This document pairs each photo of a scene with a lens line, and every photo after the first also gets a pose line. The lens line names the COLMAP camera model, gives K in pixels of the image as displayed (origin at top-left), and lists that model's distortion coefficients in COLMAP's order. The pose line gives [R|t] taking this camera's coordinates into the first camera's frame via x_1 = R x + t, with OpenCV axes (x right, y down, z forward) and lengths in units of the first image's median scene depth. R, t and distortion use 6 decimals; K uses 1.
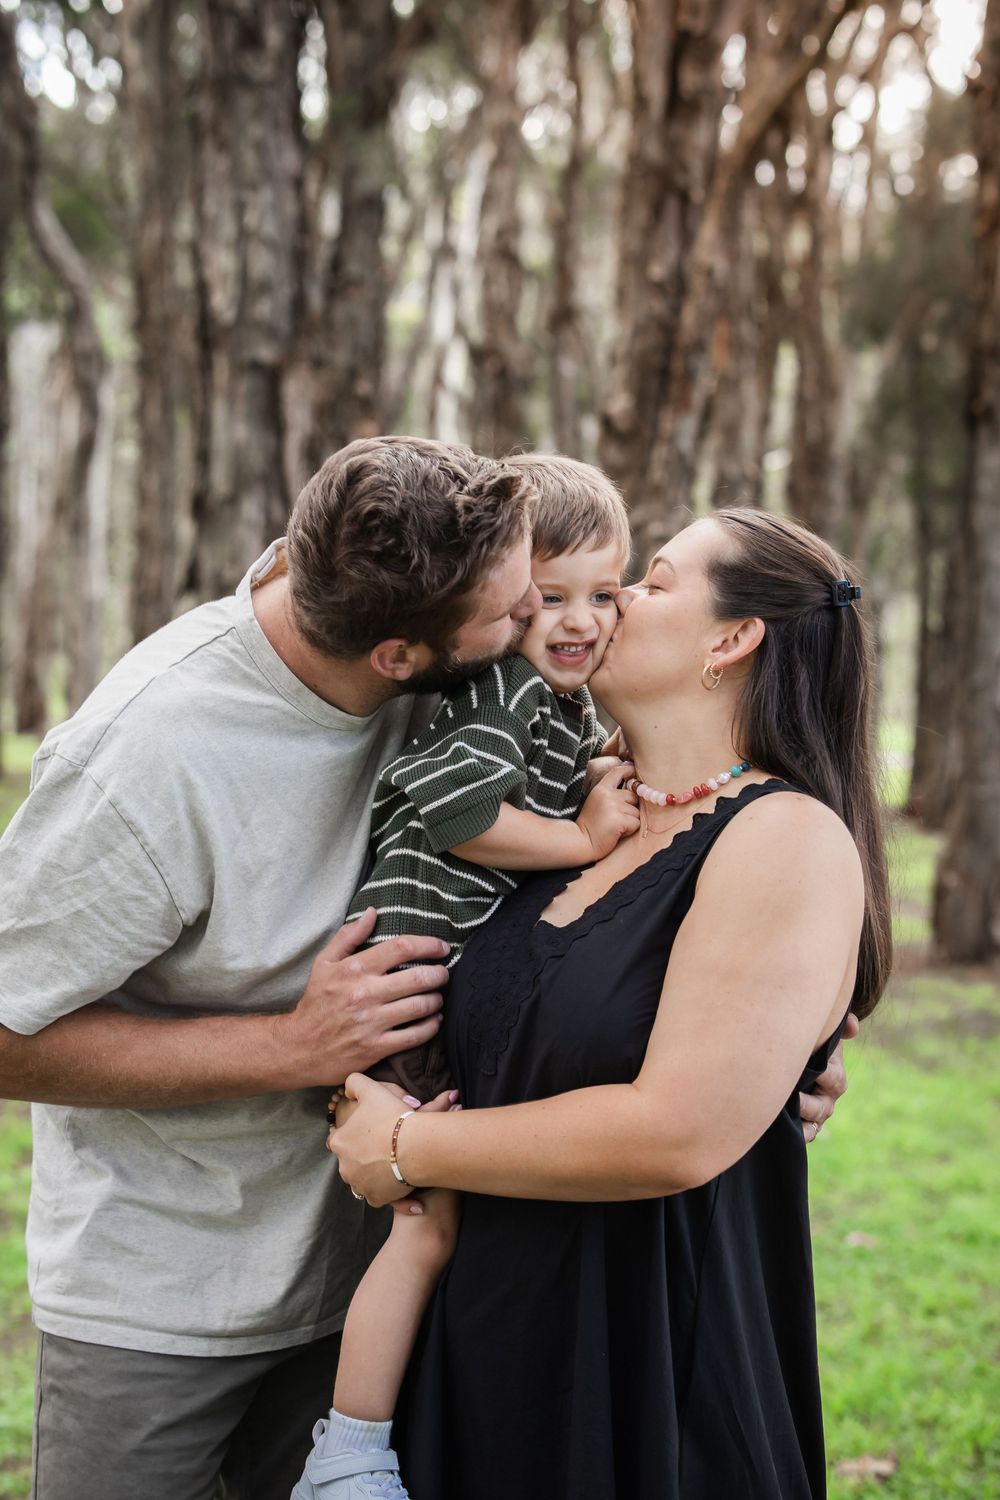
lens RADIAL K [[3718.5, 0, 500.2], [0, 3718.5, 738.1], [0, 0, 1]] dist [0.689837, 0.000000]
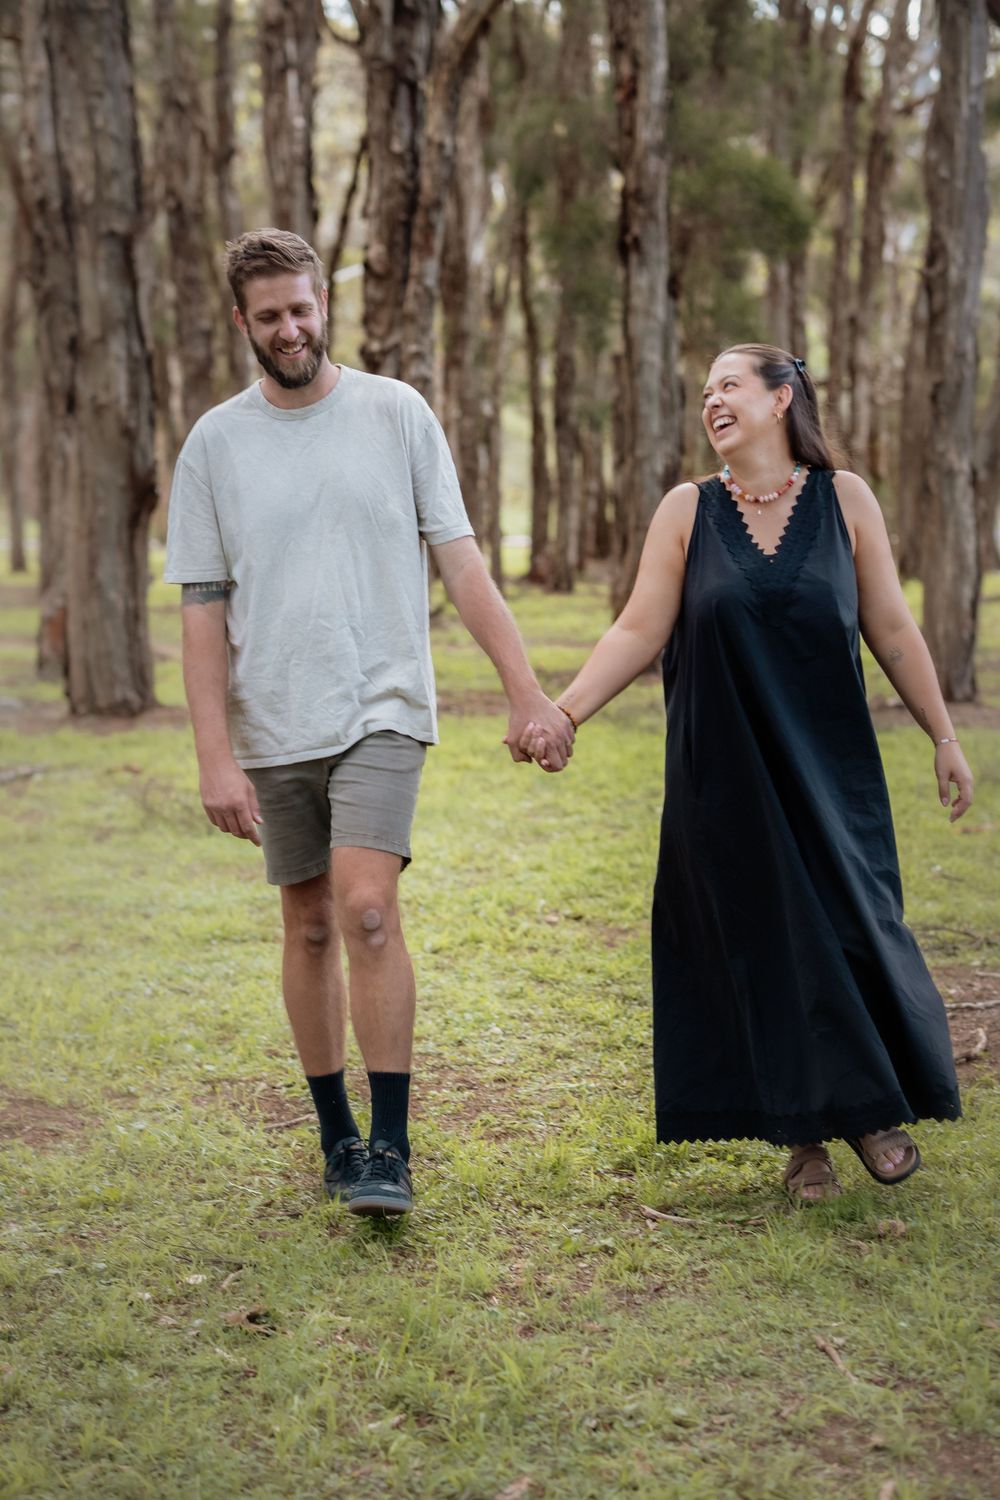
lens RADIAL K [[3718.5, 0, 488.0], [0, 3718.5, 763.6], [0, 0, 1]] dist [0.689837, 0.000000]
pose [[0.989837, -0.066766, 0.125562, -0.105389], [0.059572, 0.996407, 0.060202, 0.011487], [-0.129131, -0.052110, 0.990257, -0.309142]]
